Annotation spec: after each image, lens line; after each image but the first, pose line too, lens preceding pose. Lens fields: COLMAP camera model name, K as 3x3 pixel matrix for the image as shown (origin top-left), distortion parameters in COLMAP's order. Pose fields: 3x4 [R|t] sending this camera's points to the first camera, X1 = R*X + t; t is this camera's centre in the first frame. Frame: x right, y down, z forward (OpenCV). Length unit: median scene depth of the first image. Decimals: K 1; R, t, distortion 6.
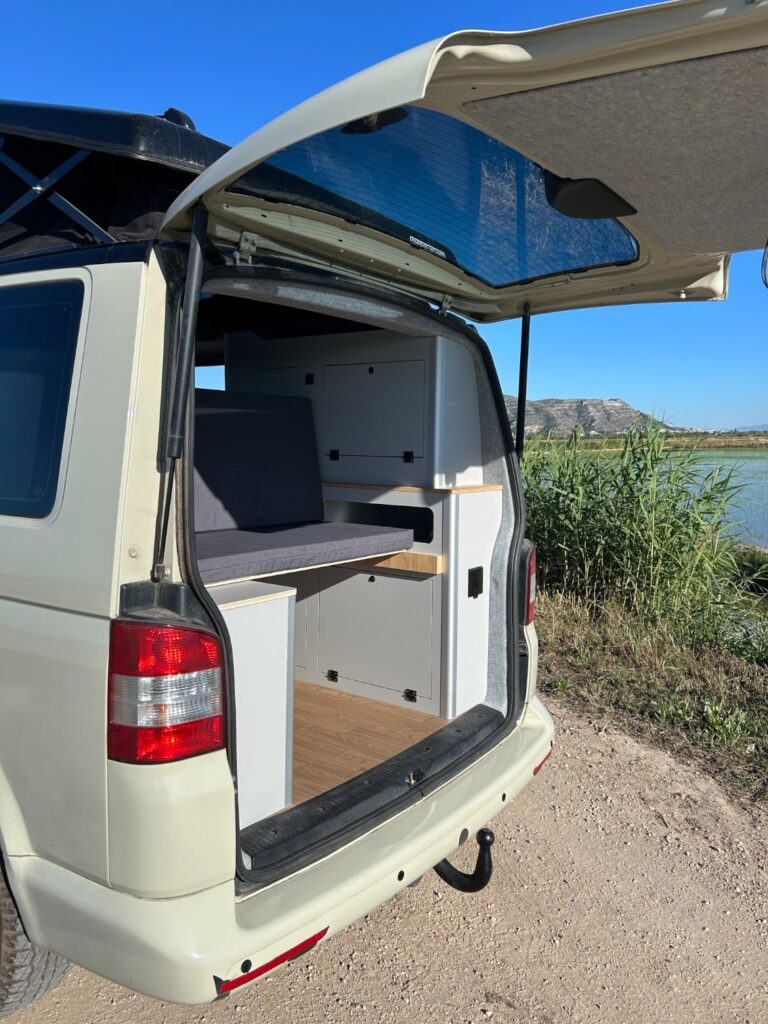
lens RADIAL K [[779.9, 0, 384.7], [0, 779.9, 518.0], [0, 0, 1]] dist [0.040074, -0.058661]
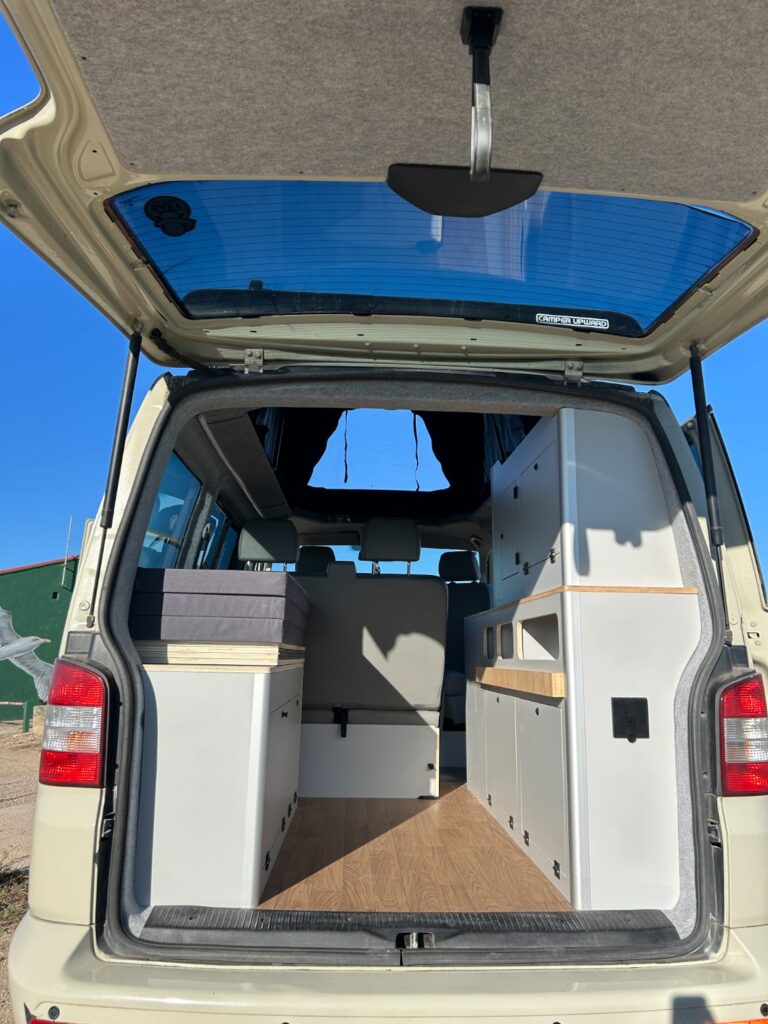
lens RADIAL K [[791.3, 0, 379.3], [0, 791.3, 520.7], [0, 0, 1]] dist [0.039306, -0.063975]
pose [[0.624166, -0.139652, -0.768709, 0.649858], [-0.085413, 0.965801, -0.244811, 0.122300], [0.776609, 0.218461, 0.590893, 0.404718]]
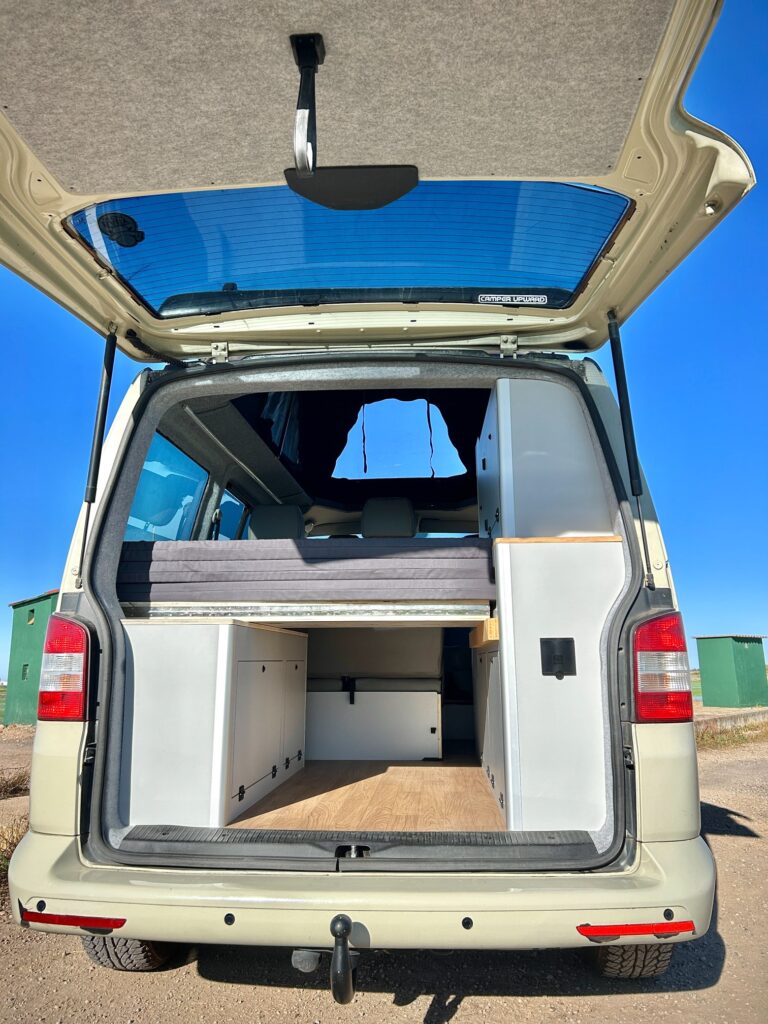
lens RADIAL K [[791.3, 0, 379.3], [0, 791.3, 520.7], [0, 0, 1]] dist [0.039306, -0.063975]
pose [[0.534431, -0.169337, -0.828076, 0.815232], [-0.071740, 0.967101, -0.244067, 0.182215], [0.842162, 0.189843, 0.504700, 0.490282]]
